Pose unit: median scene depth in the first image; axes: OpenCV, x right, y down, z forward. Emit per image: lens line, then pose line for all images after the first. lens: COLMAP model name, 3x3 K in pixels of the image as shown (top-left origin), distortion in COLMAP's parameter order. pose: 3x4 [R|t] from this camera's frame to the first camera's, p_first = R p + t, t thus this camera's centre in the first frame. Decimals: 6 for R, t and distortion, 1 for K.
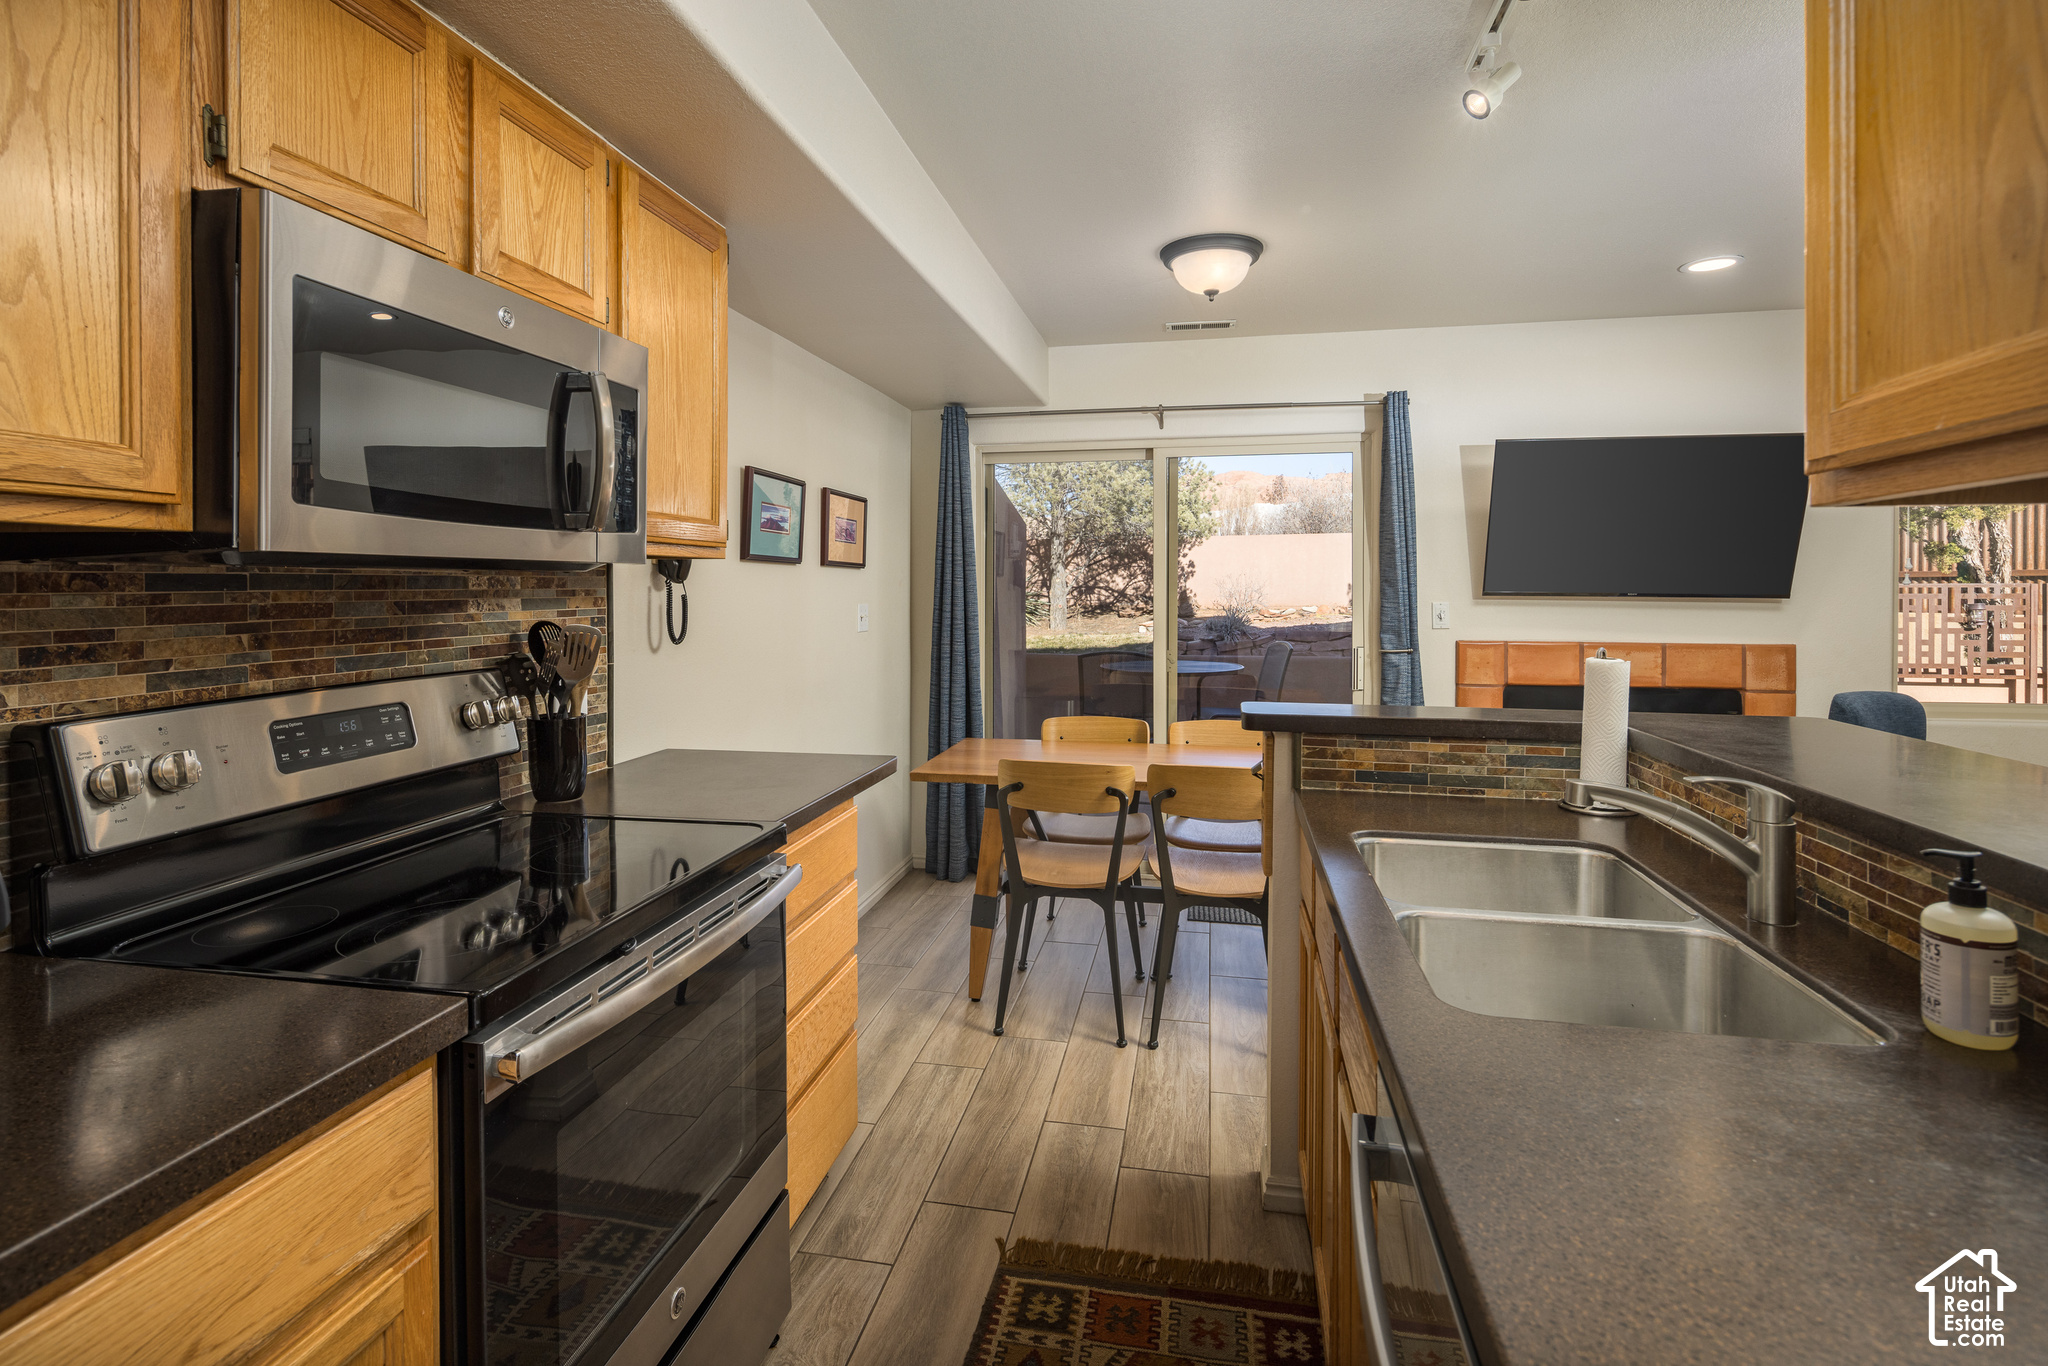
lens RADIAL K [[997.4, 0, 1025.3], [0, 997.4, 591.0], [0, 0, 1]] dist [0.012342, -0.000082]
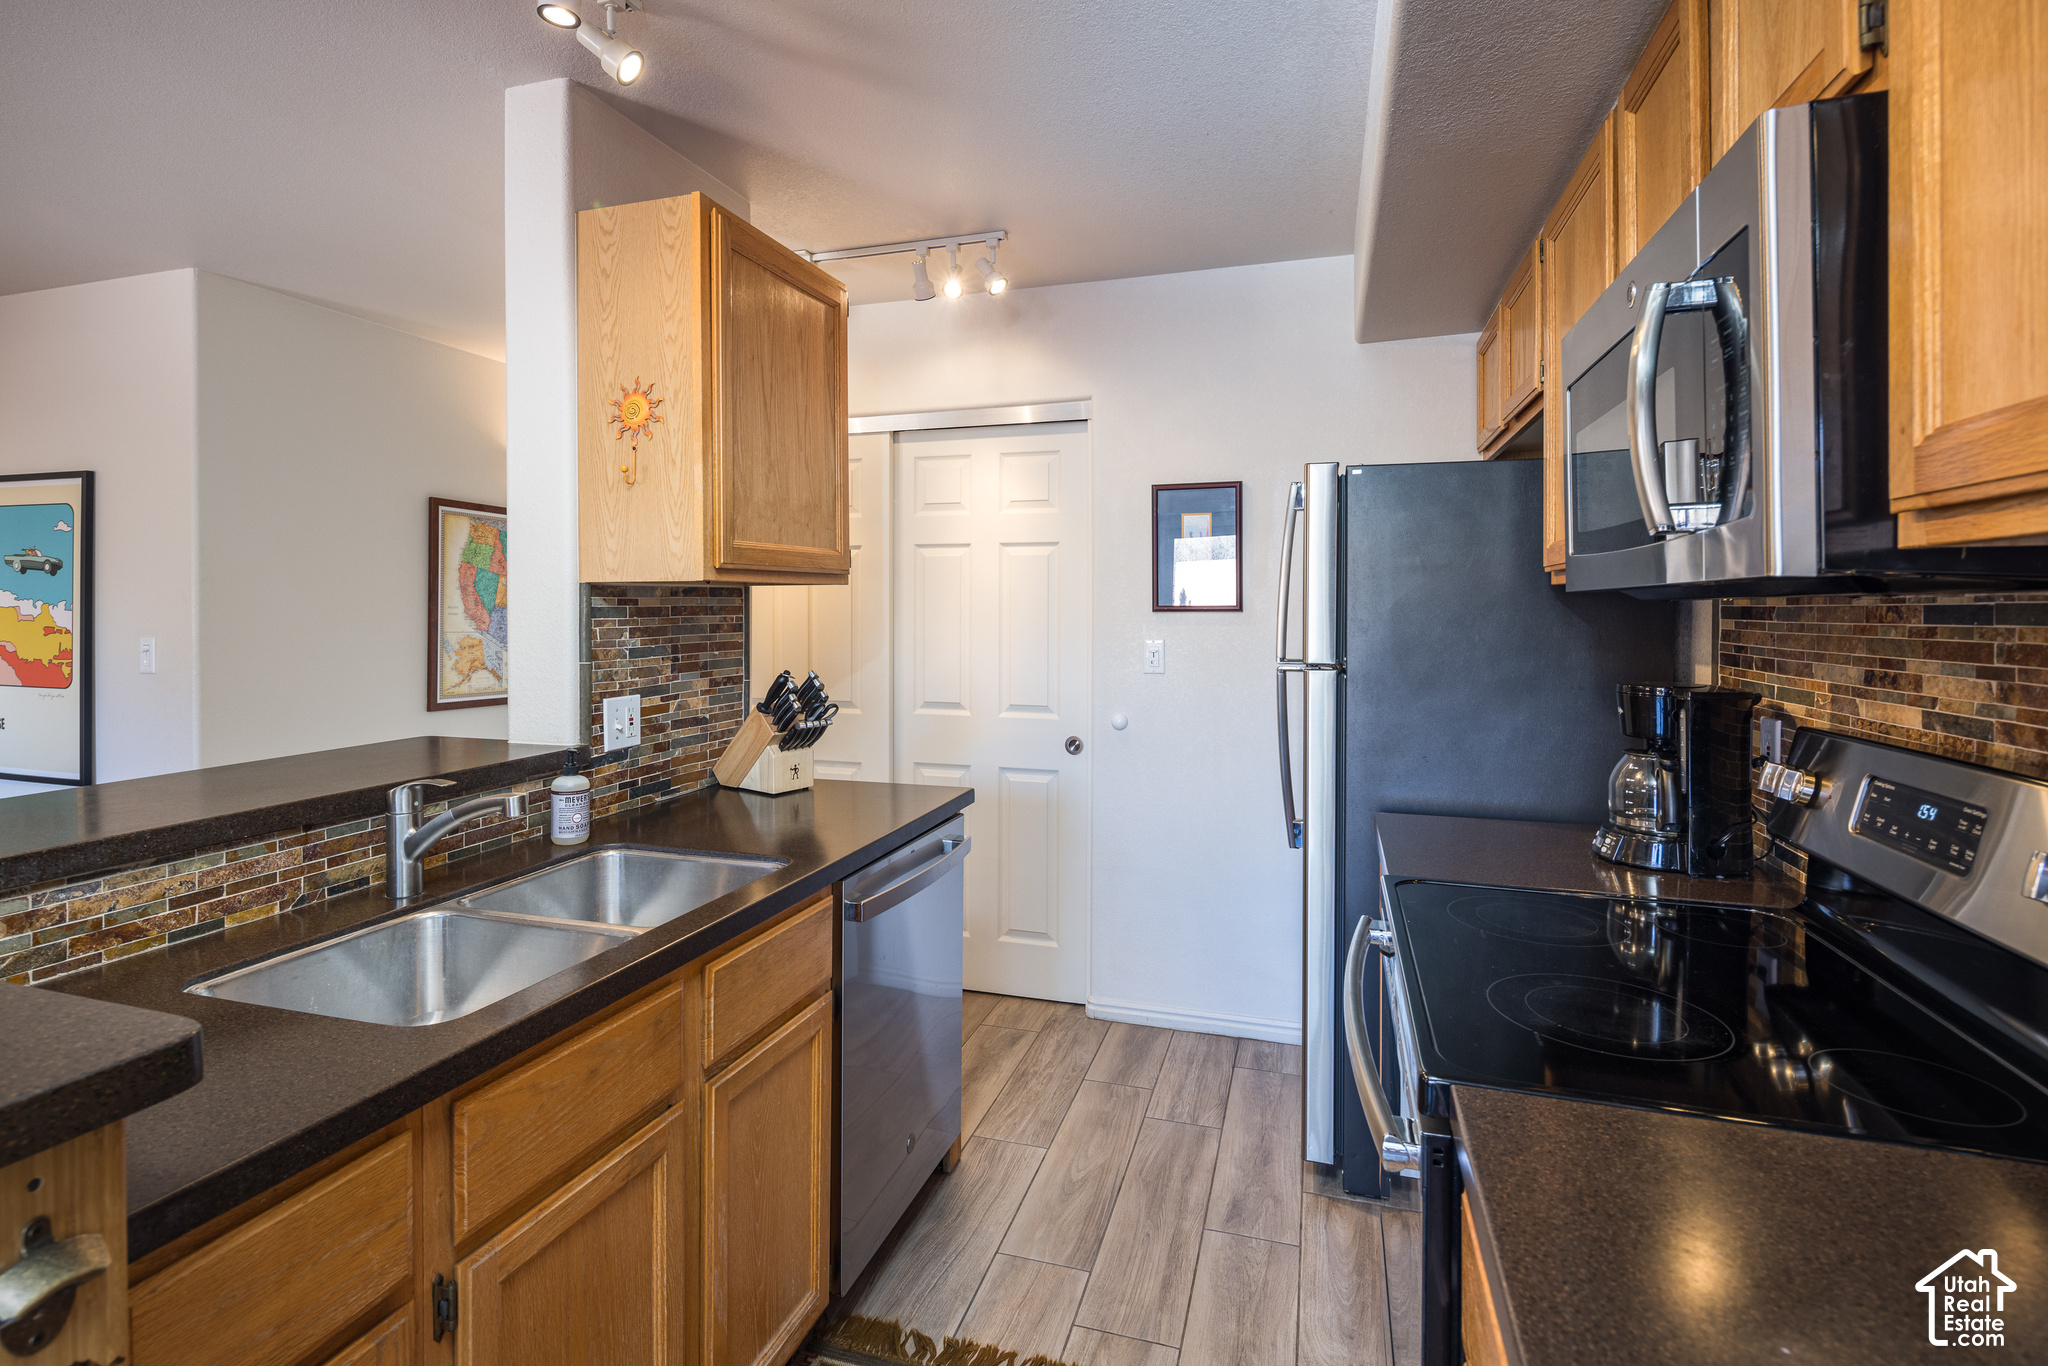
lens RADIAL K [[986.5, 0, 1019.7], [0, 986.5, 610.8], [0, 0, 1]] dist [0.003806, 0.000298]
pose [[-0.993265, -0.000036, 0.115867, -0.086766], [0.000735, 0.999978, 0.006616, -0.013825], [-0.115865, 0.006656, -0.993243, 1.477508]]
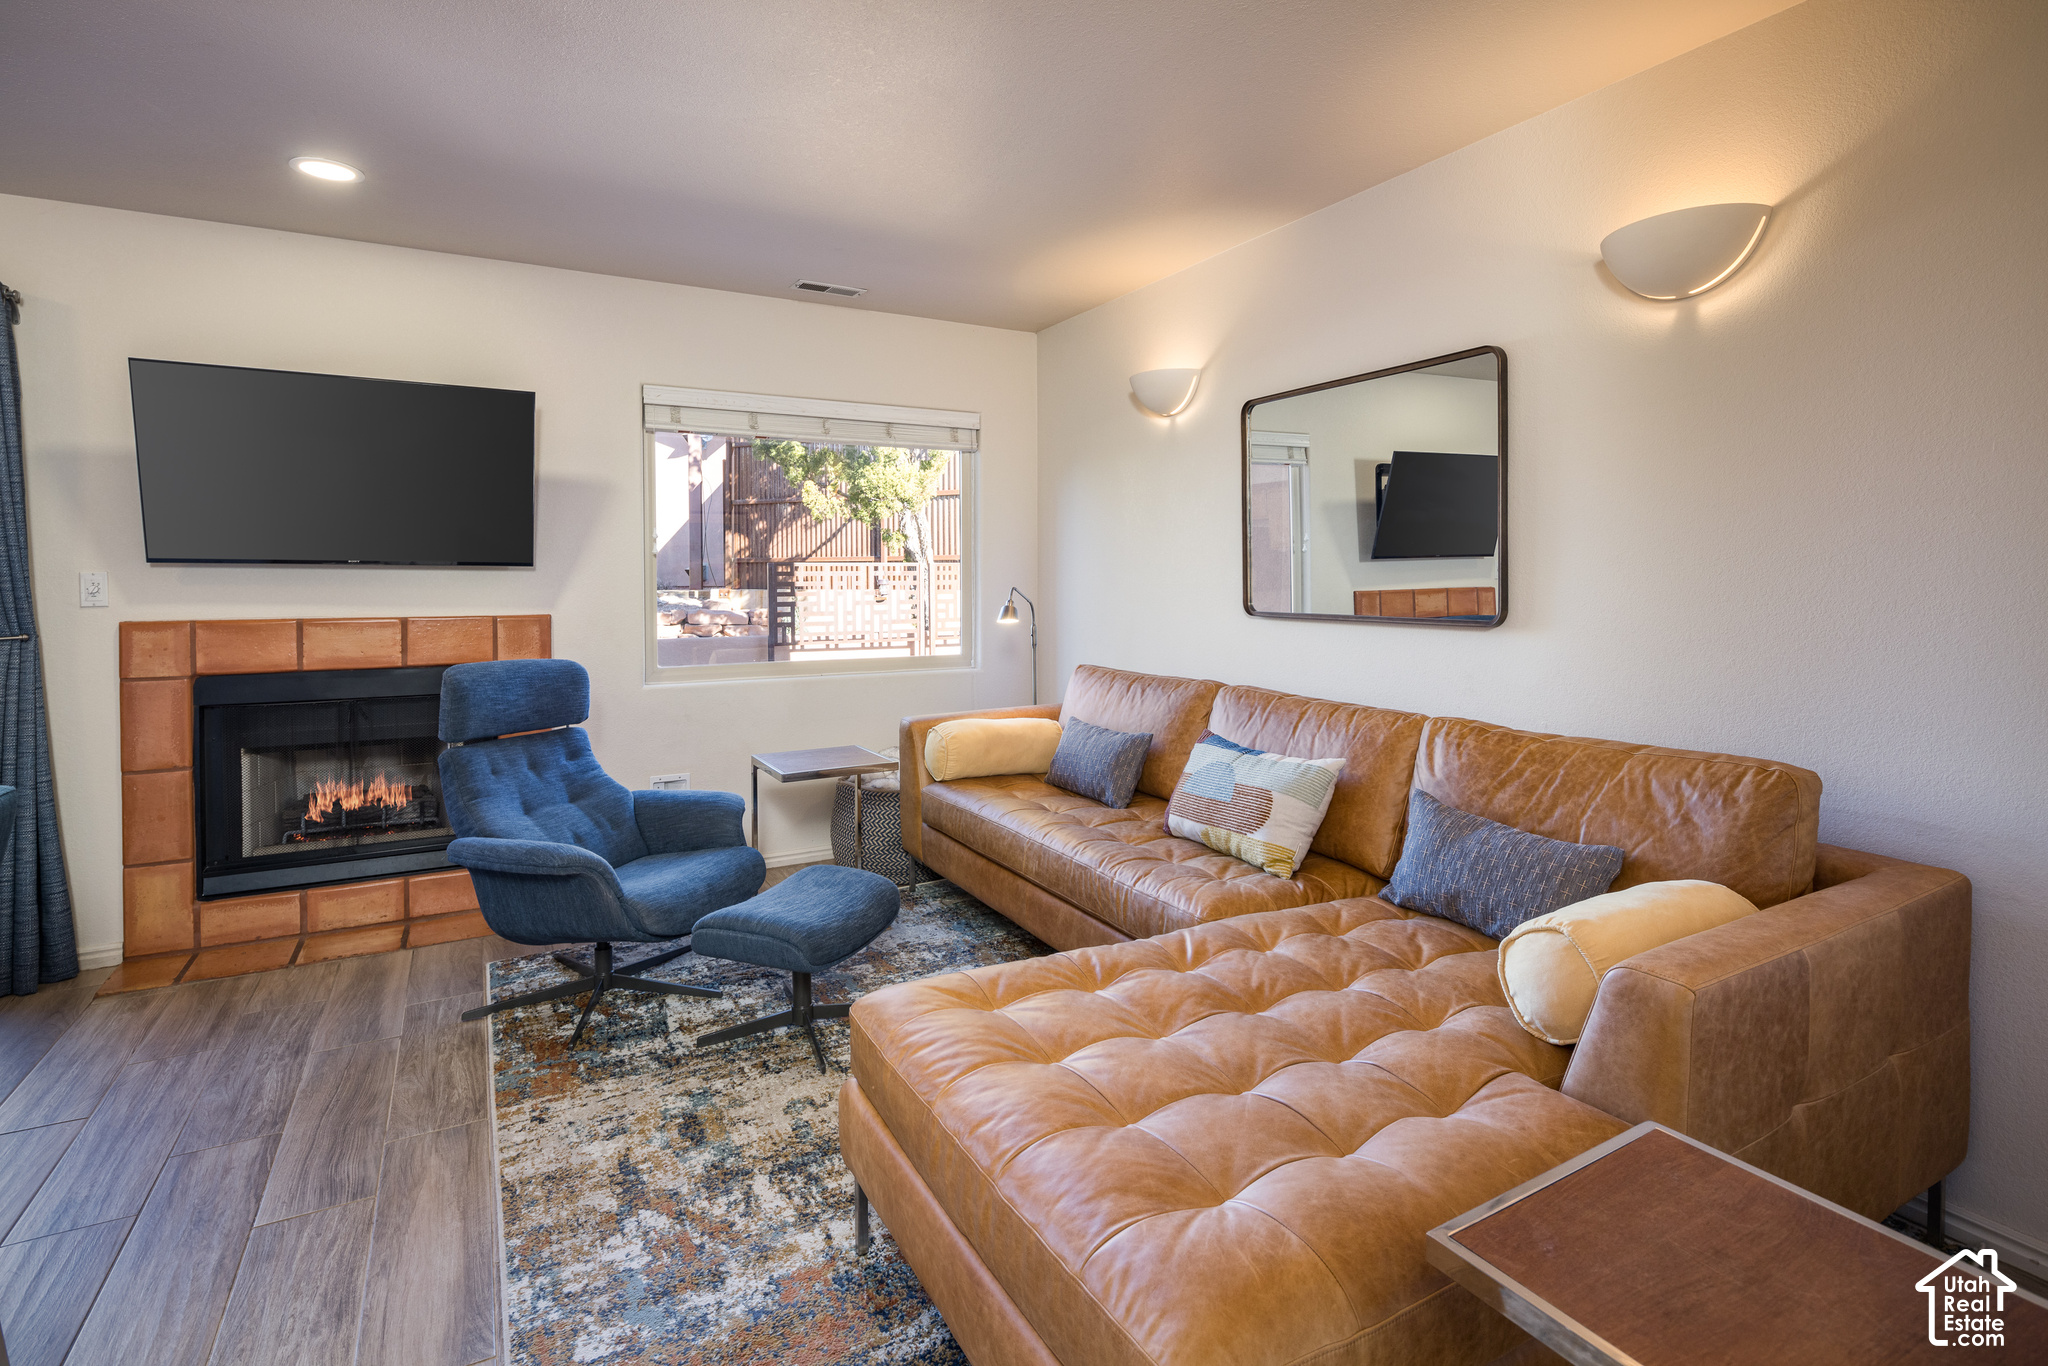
lens RADIAL K [[985.4, 0, 1020.1], [0, 985.4, 587.1], [0, 0, 1]] dist [-0.001357, -0.001724]
pose [[0.766667, -0.007452, 0.642001, 1.093281], [0.003293, 0.999965, 0.007674, 0.045134], [-0.642036, -0.003769, 0.766665, -0.031464]]
